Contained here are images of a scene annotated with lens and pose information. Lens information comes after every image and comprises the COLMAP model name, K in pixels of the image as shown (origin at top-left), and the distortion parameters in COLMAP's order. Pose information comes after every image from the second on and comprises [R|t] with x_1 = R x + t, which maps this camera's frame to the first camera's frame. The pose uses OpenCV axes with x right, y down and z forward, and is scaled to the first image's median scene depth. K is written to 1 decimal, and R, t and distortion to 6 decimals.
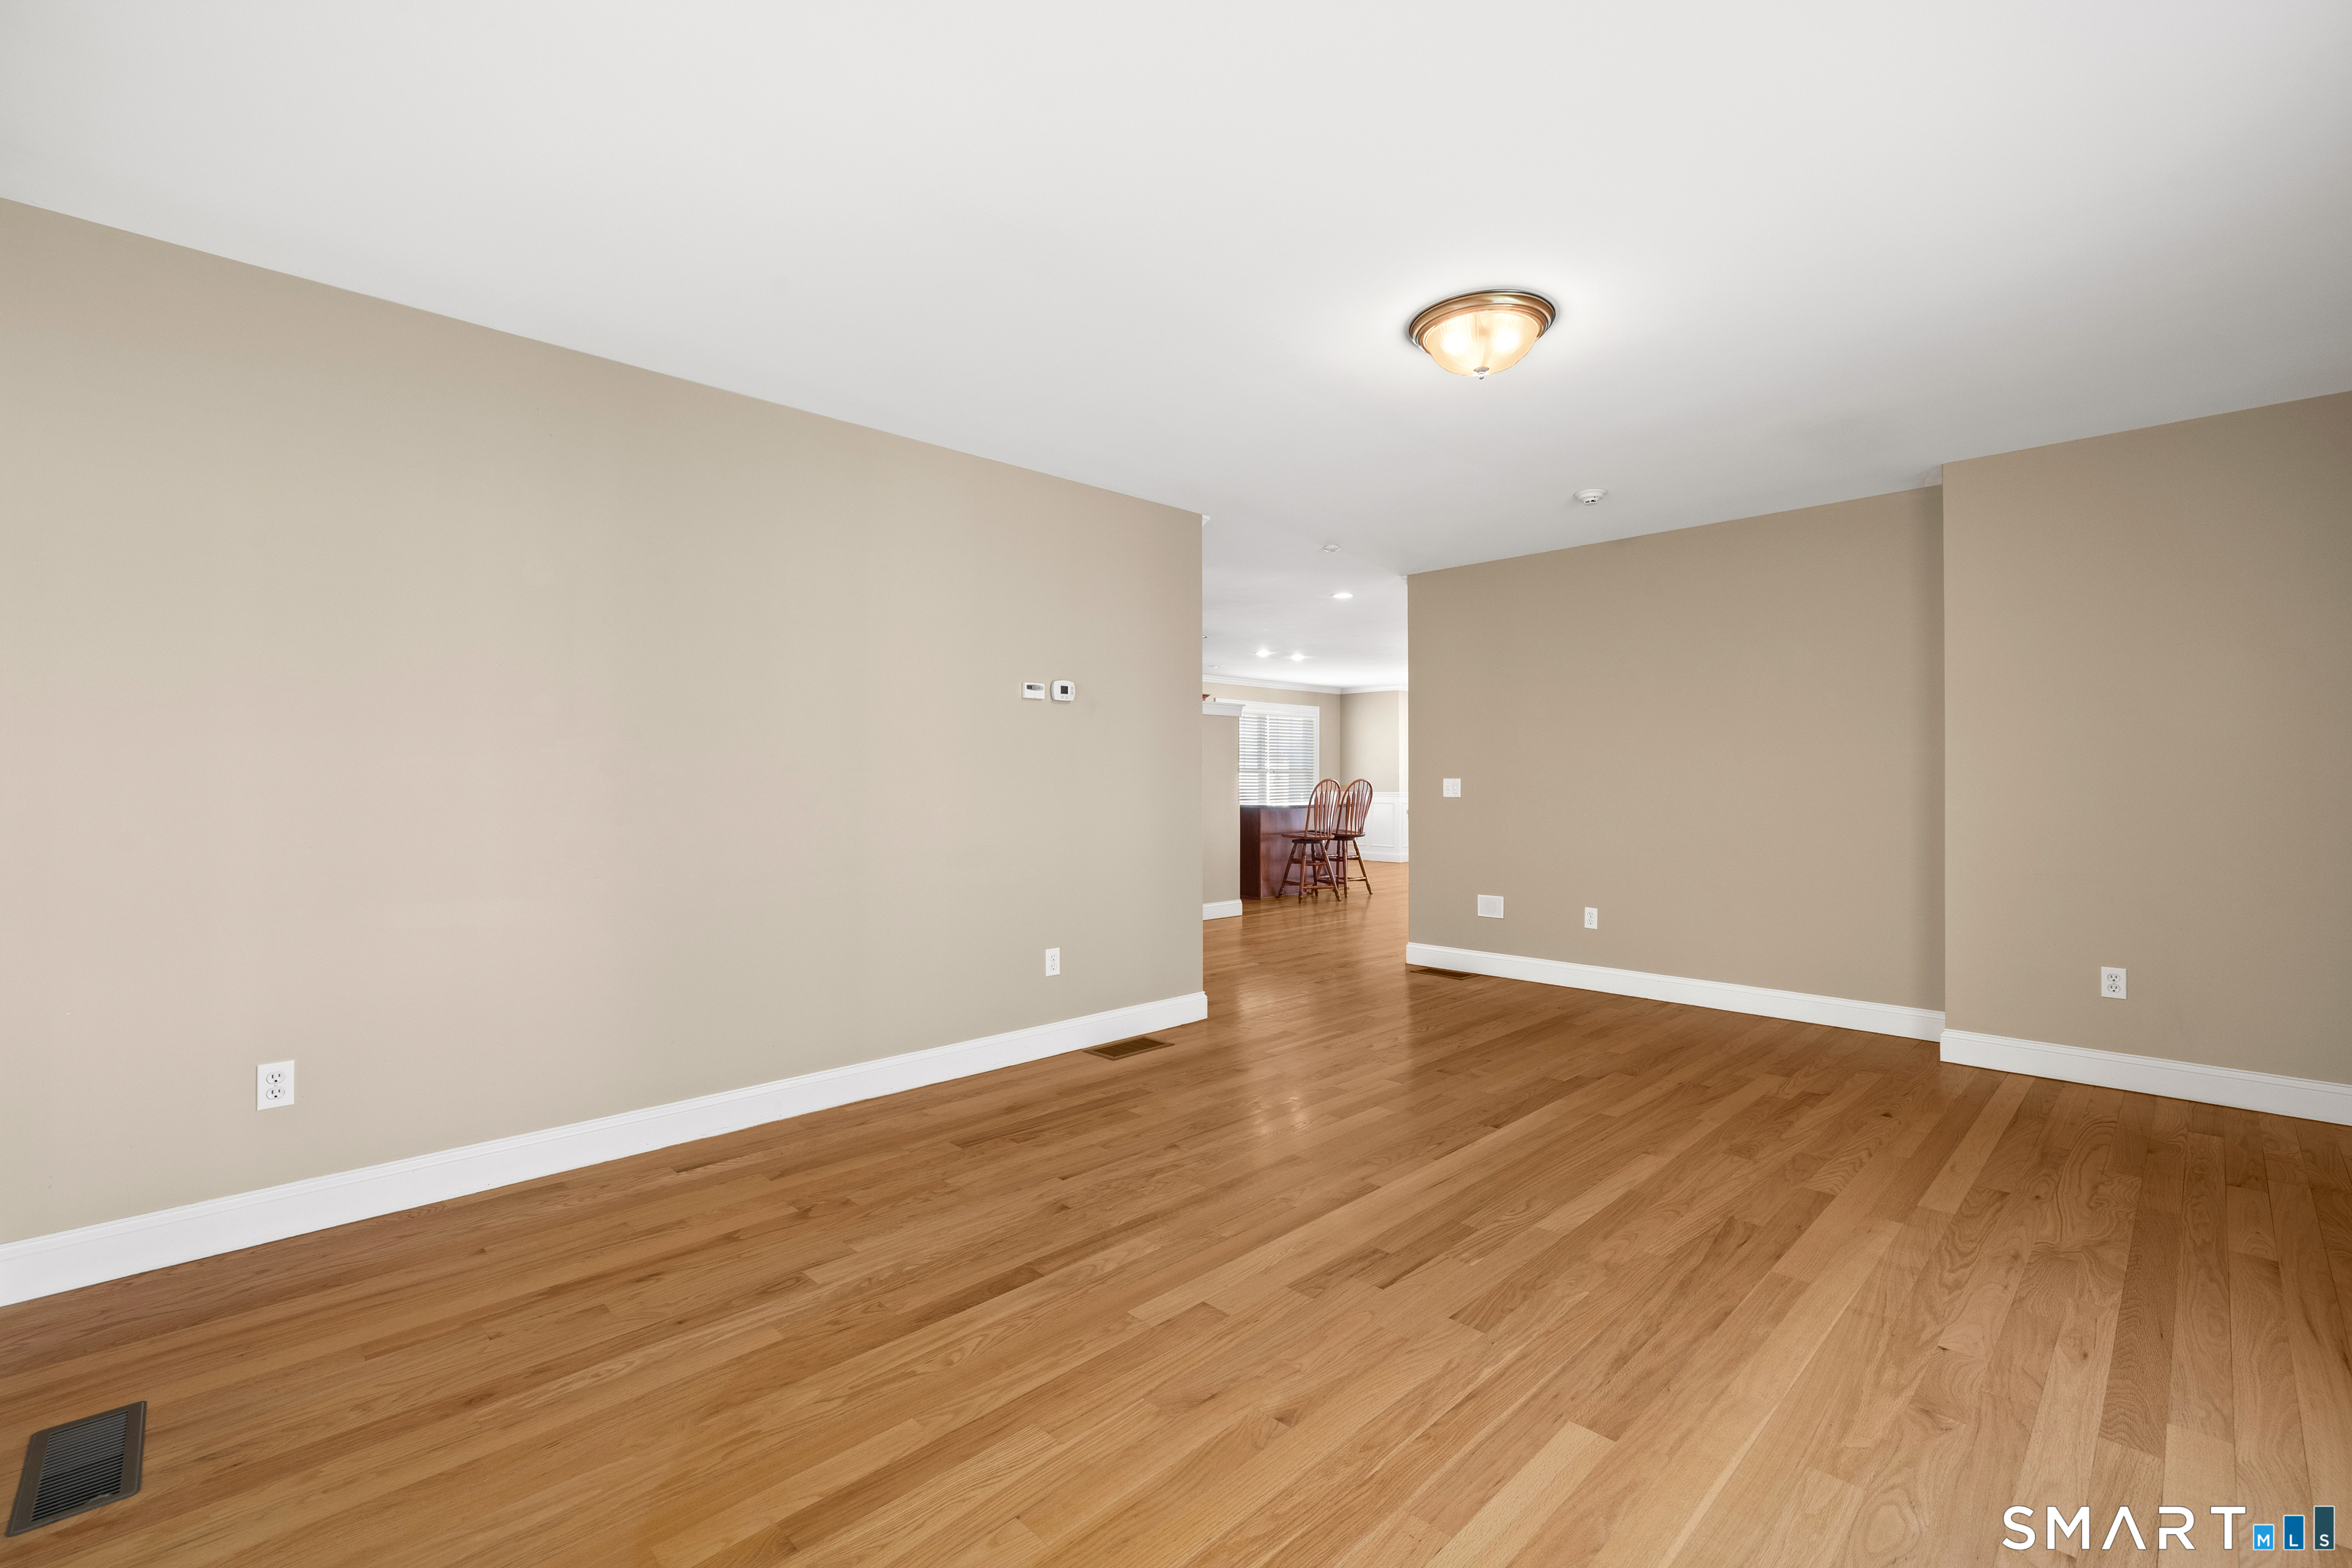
lens RADIAL K [[991.0, 0, 1176.0], [0, 991.0, 784.0], [0, 0, 1]] dist [0.000795, 0.000230]
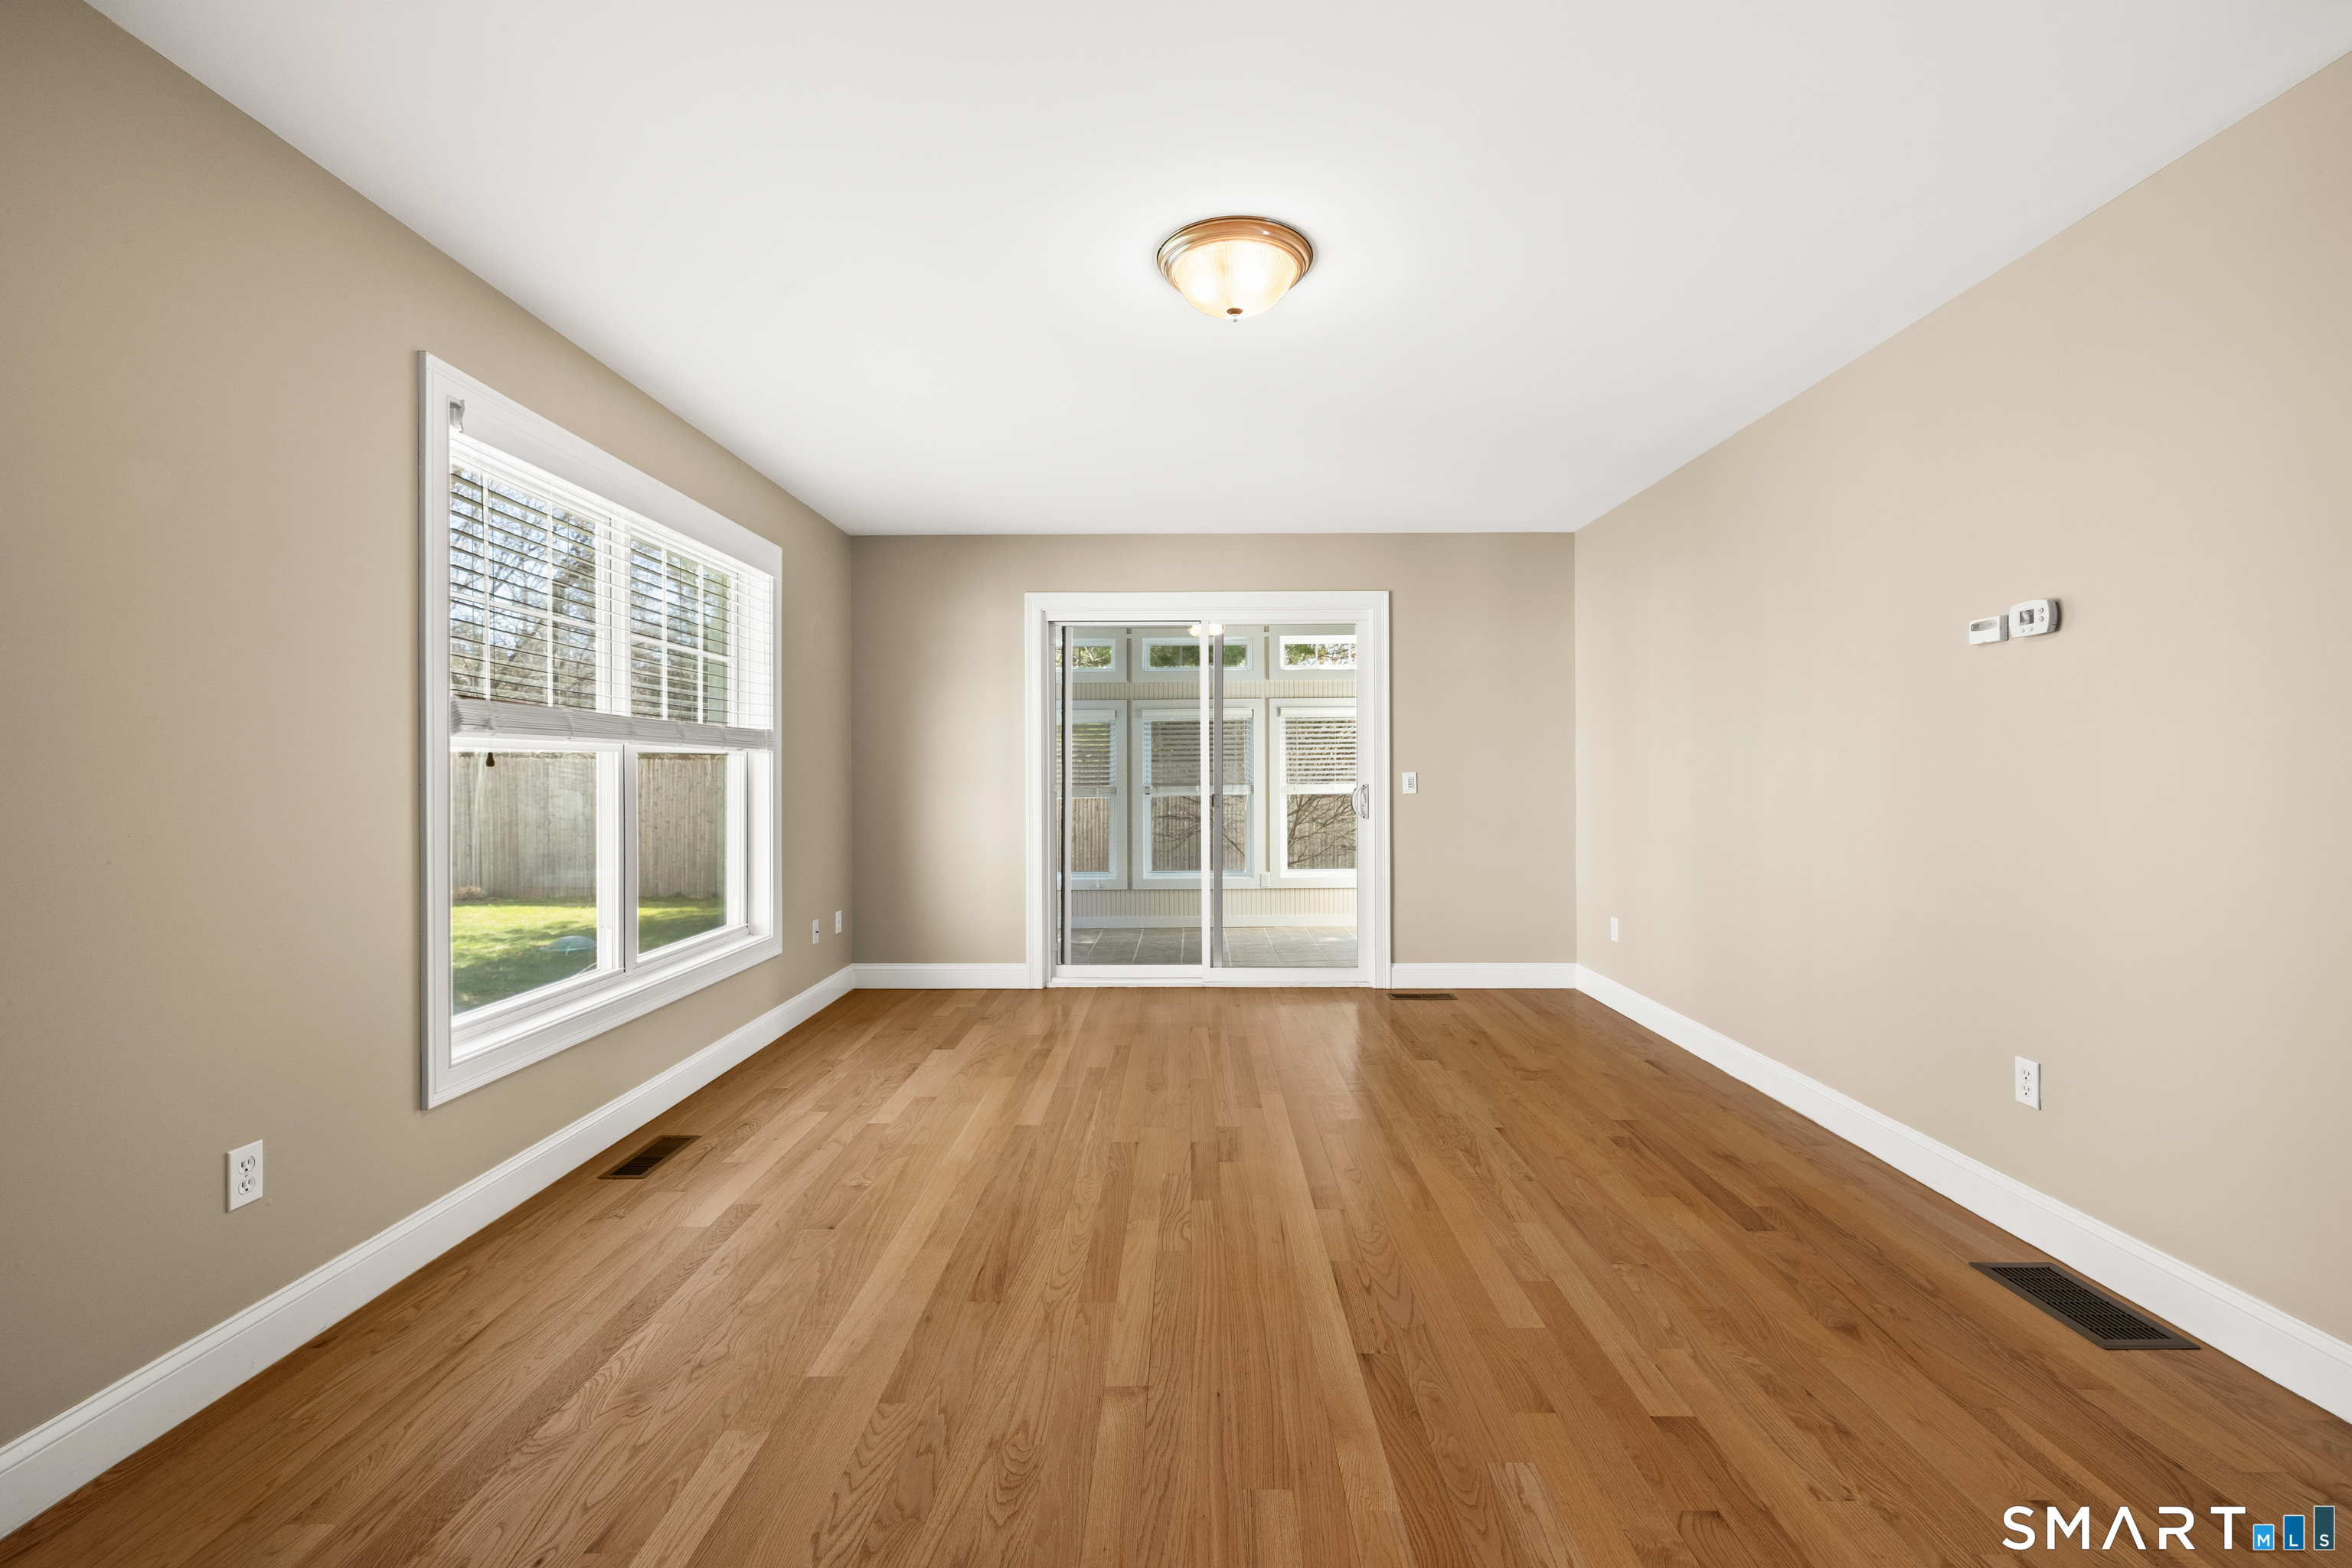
lens RADIAL K [[1032.1, 0, 1173.8], [0, 1032.1, 767.6], [0, 0, 1]] dist [0.003361, 0.000183]
pose [[-0.706252, 0.000286, -0.707961, 0.996051], [0.003140, 0.999991, -0.002728, -0.010287], [0.707954, -0.004150, -0.706246, 1.598228]]
